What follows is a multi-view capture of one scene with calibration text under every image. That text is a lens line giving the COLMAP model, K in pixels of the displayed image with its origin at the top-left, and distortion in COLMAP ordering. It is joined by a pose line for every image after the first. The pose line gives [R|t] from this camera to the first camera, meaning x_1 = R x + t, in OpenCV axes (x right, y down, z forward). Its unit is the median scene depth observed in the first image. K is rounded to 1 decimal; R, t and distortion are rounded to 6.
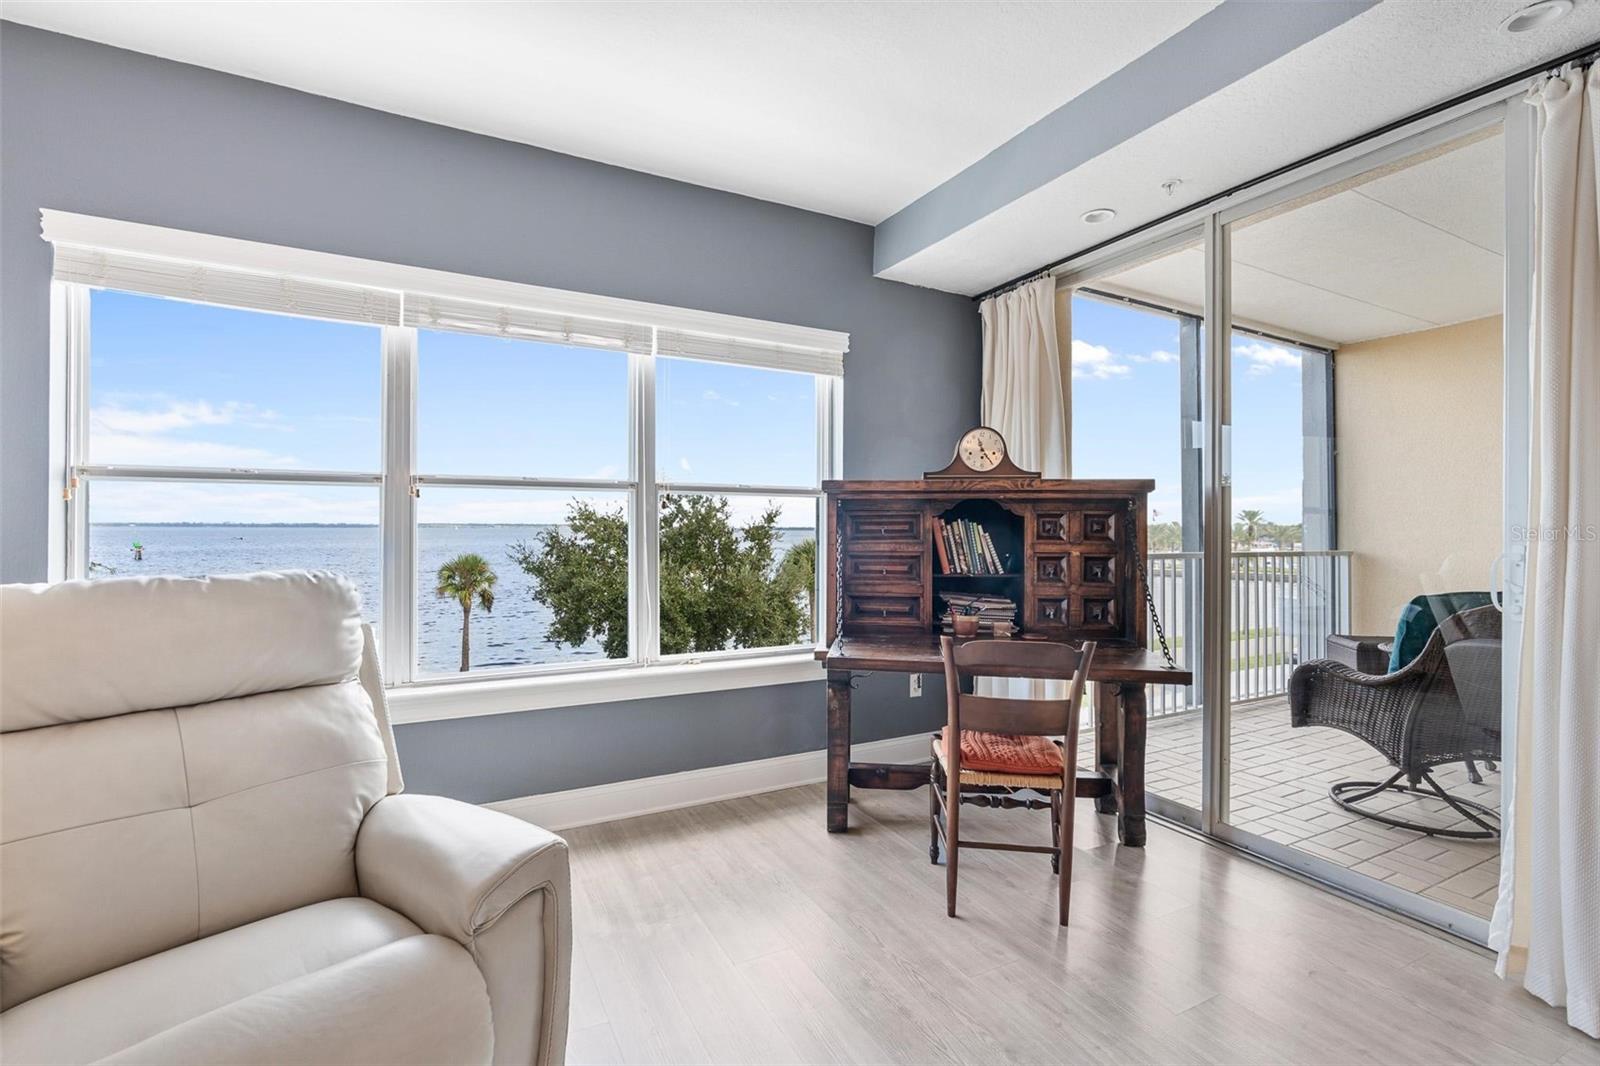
lens RADIAL K [[718.8, 0, 799.8], [0, 718.8, 526.3], [0, 0, 1]] dist [-0.002545, -0.000124]
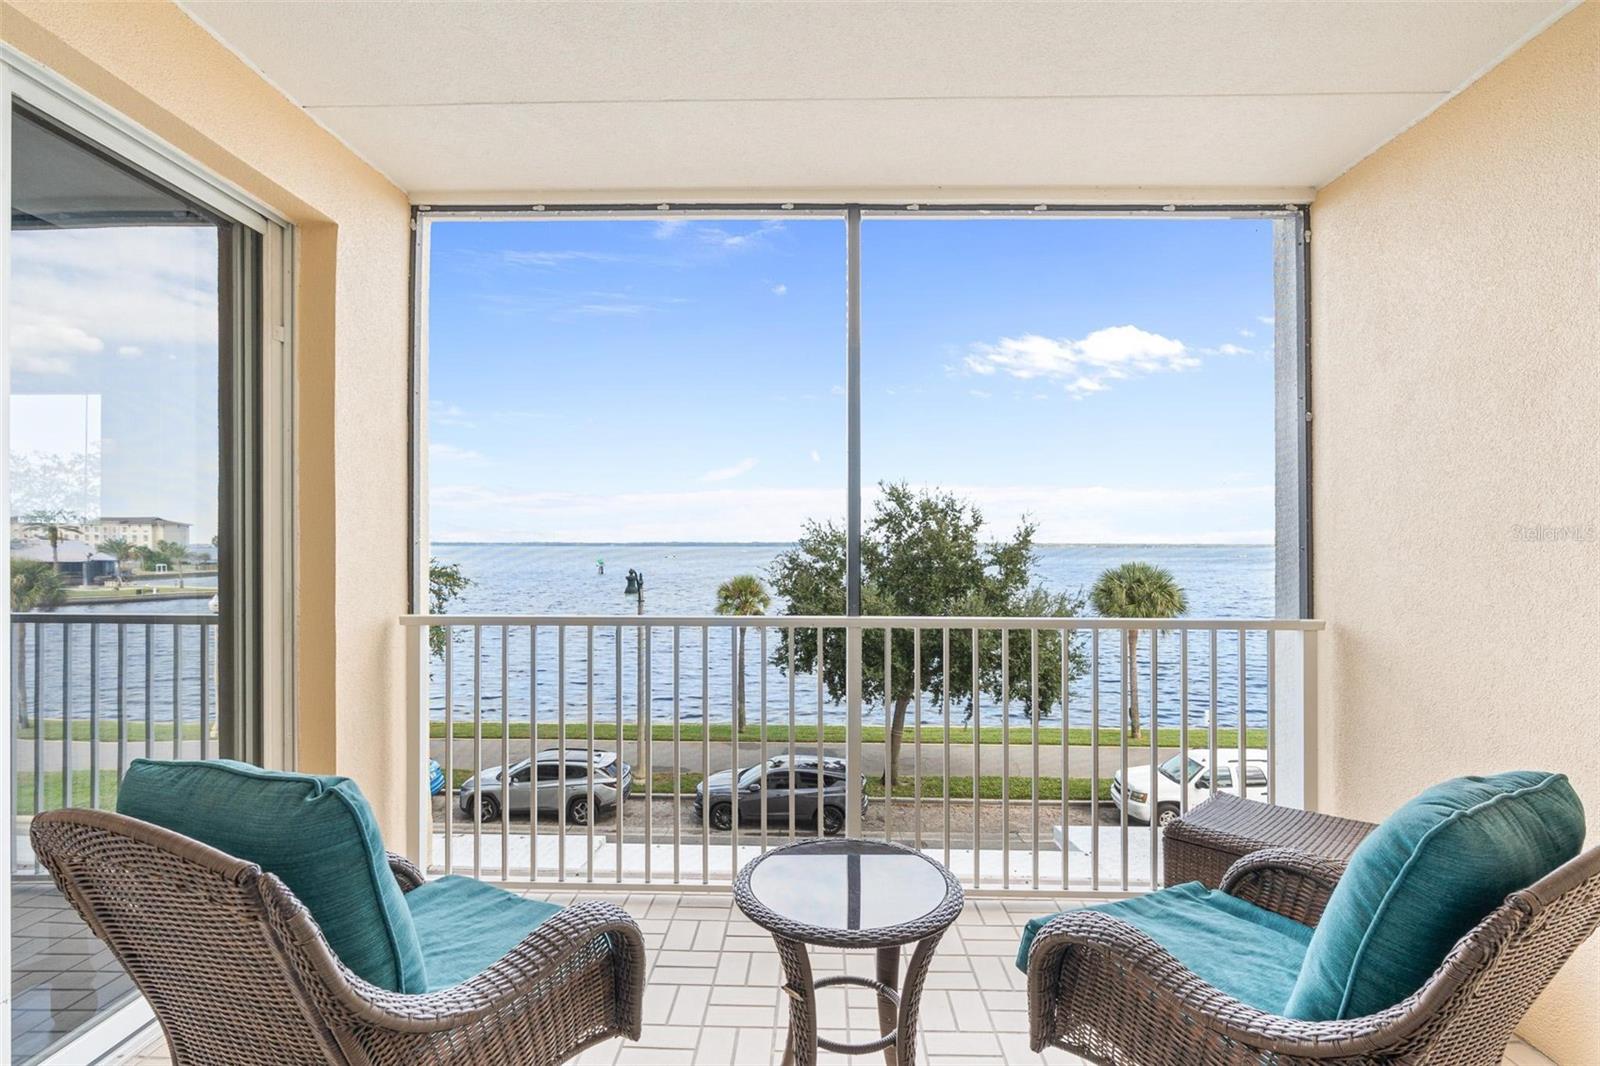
lens RADIAL K [[770.8, 0, 799.1], [0, 770.8, 544.4], [0, 0, 1]] dist [-0.002845, -0.000074]
pose [[0.868018, -0.004541, -0.496513, 1.368423], [0.004938, 0.999988, -0.000513, -0.034701], [0.496509, -0.002007, 0.868029, 0.736239]]
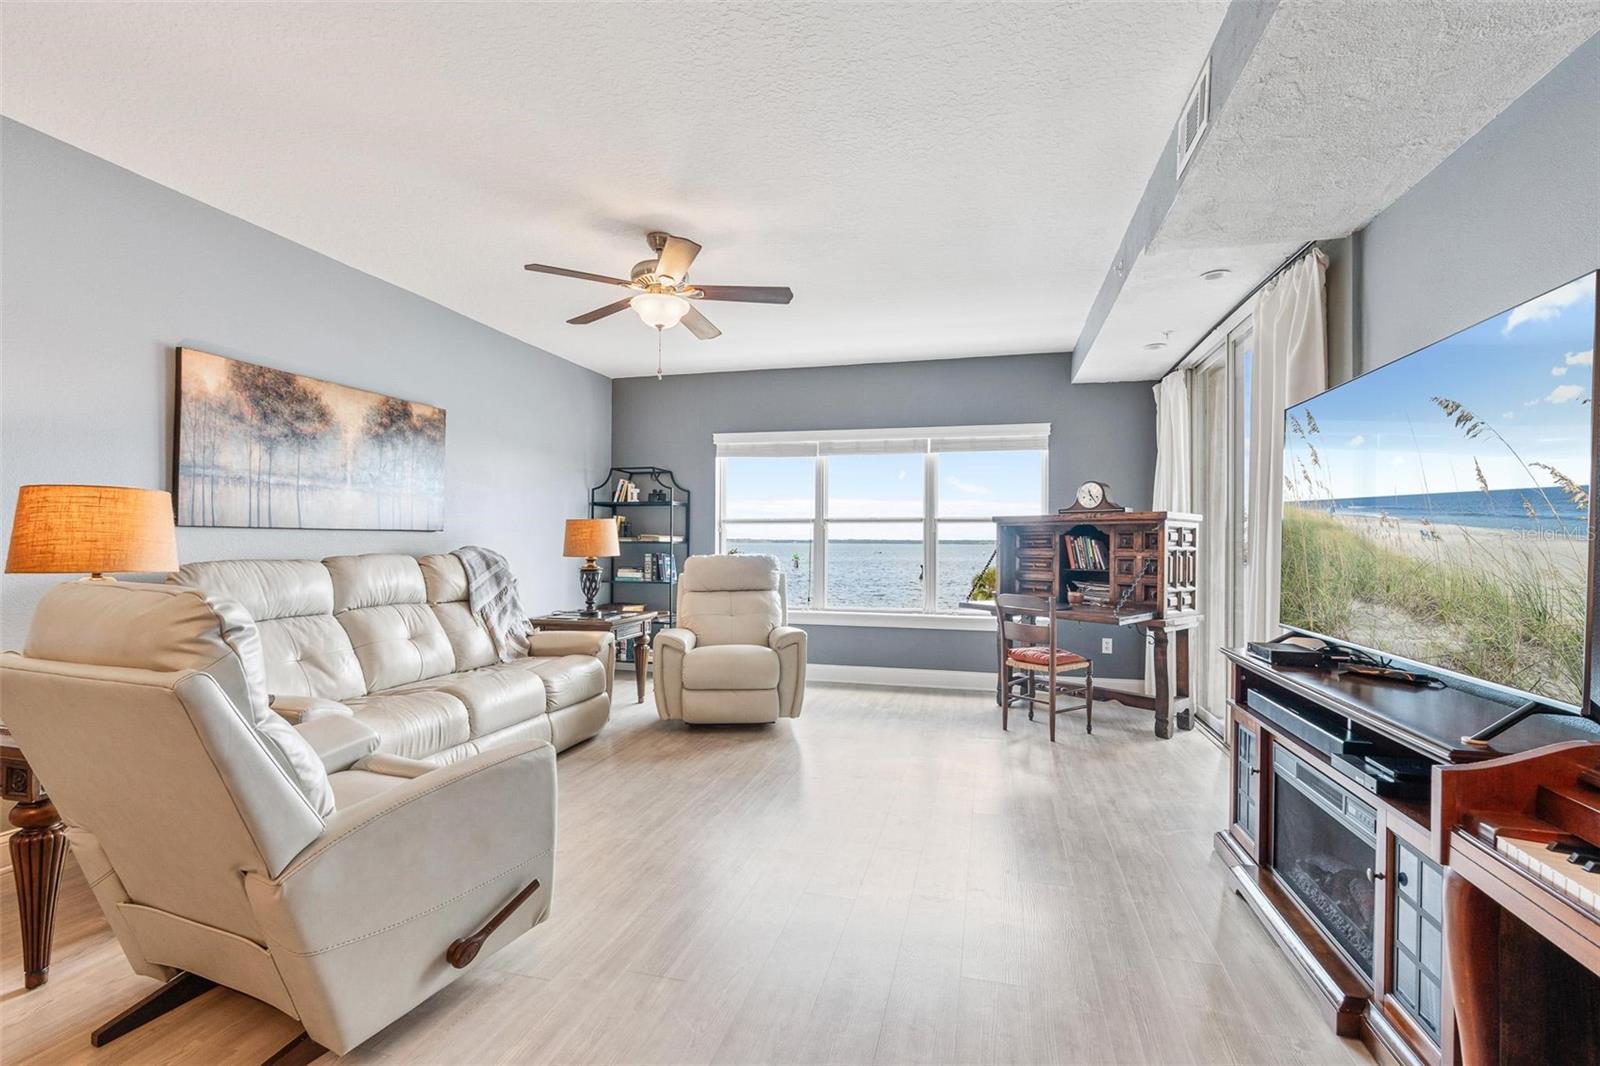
lens RADIAL K [[724.1, 0, 794.4], [0, 724.1, 543.0], [0, 0, 1]] dist [-0.007442, 0.001052]
pose [[0.731416, -0.000116, -0.681932, 0.864634], [-0.000350, 1.000000, -0.000546, 0.006306], [0.681932, 0.000638, 0.731415, -0.676703]]
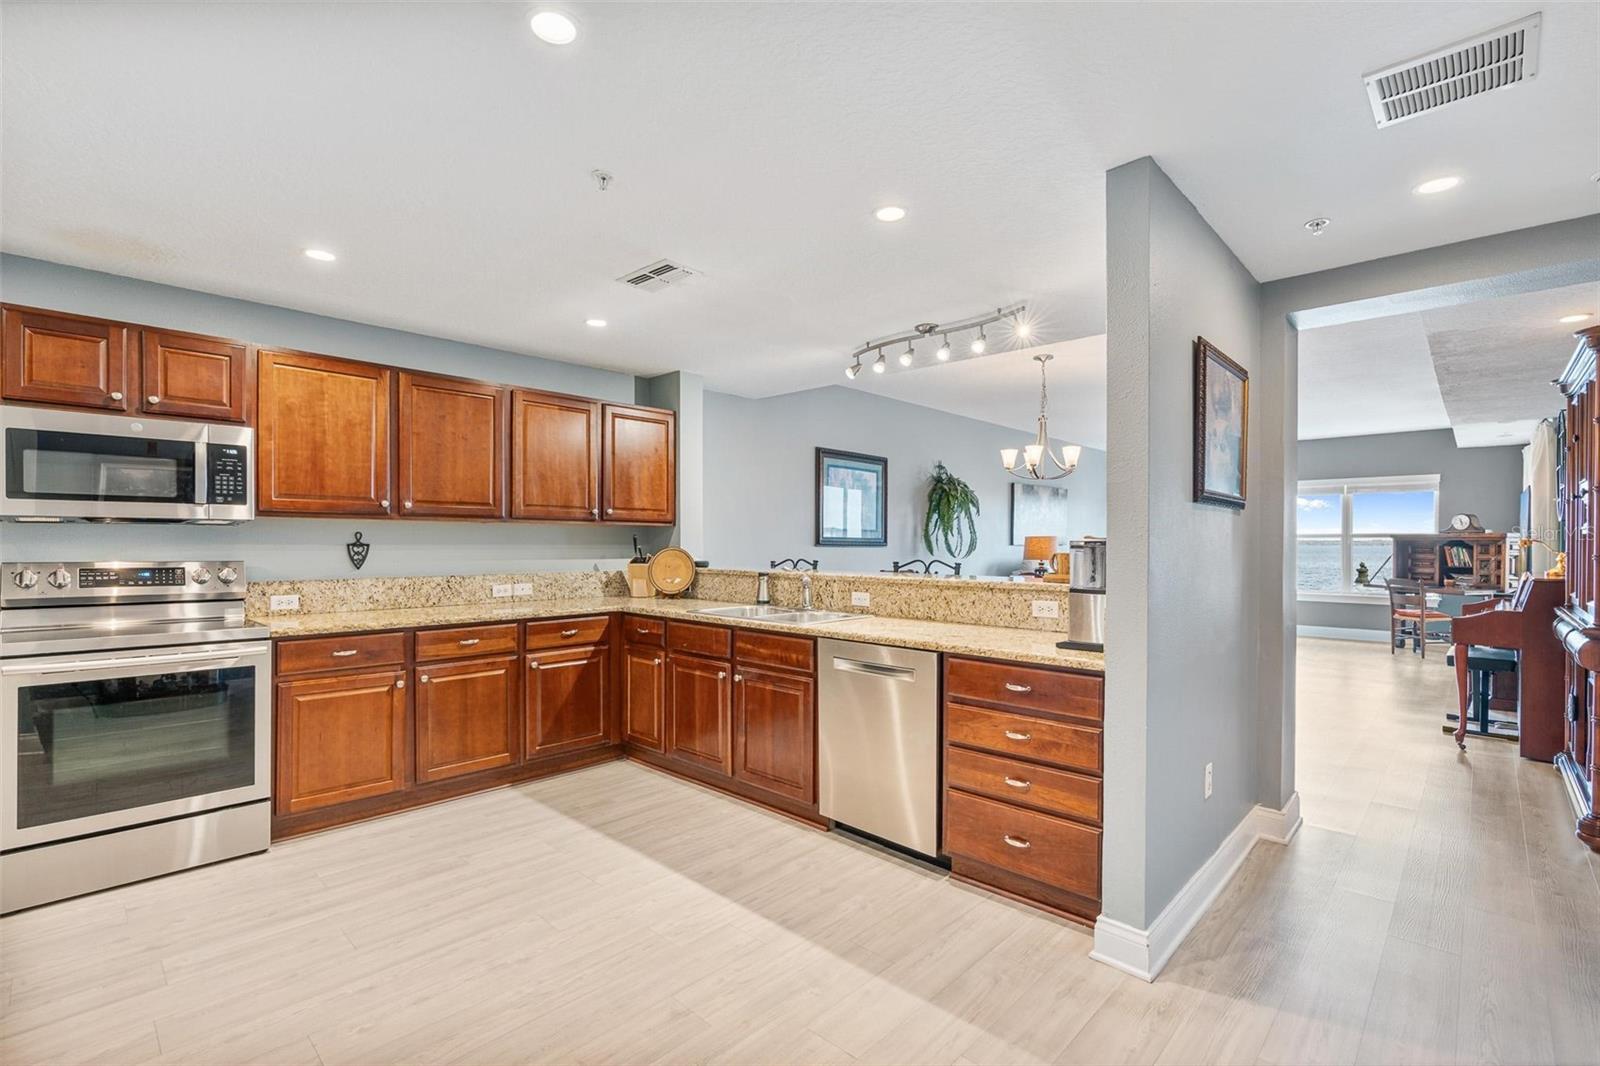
lens RADIAL K [[724.1, 0, 794.4], [0, 724.1, 543.0], [0, 0, 1]] dist [-0.007442, 0.001052]
pose [[0.314937, -0.003562, -0.949106, 2.024682], [0.001806, 0.999993, -0.003154, -0.019541], [0.949111, -0.000721, 0.314941, -2.270717]]
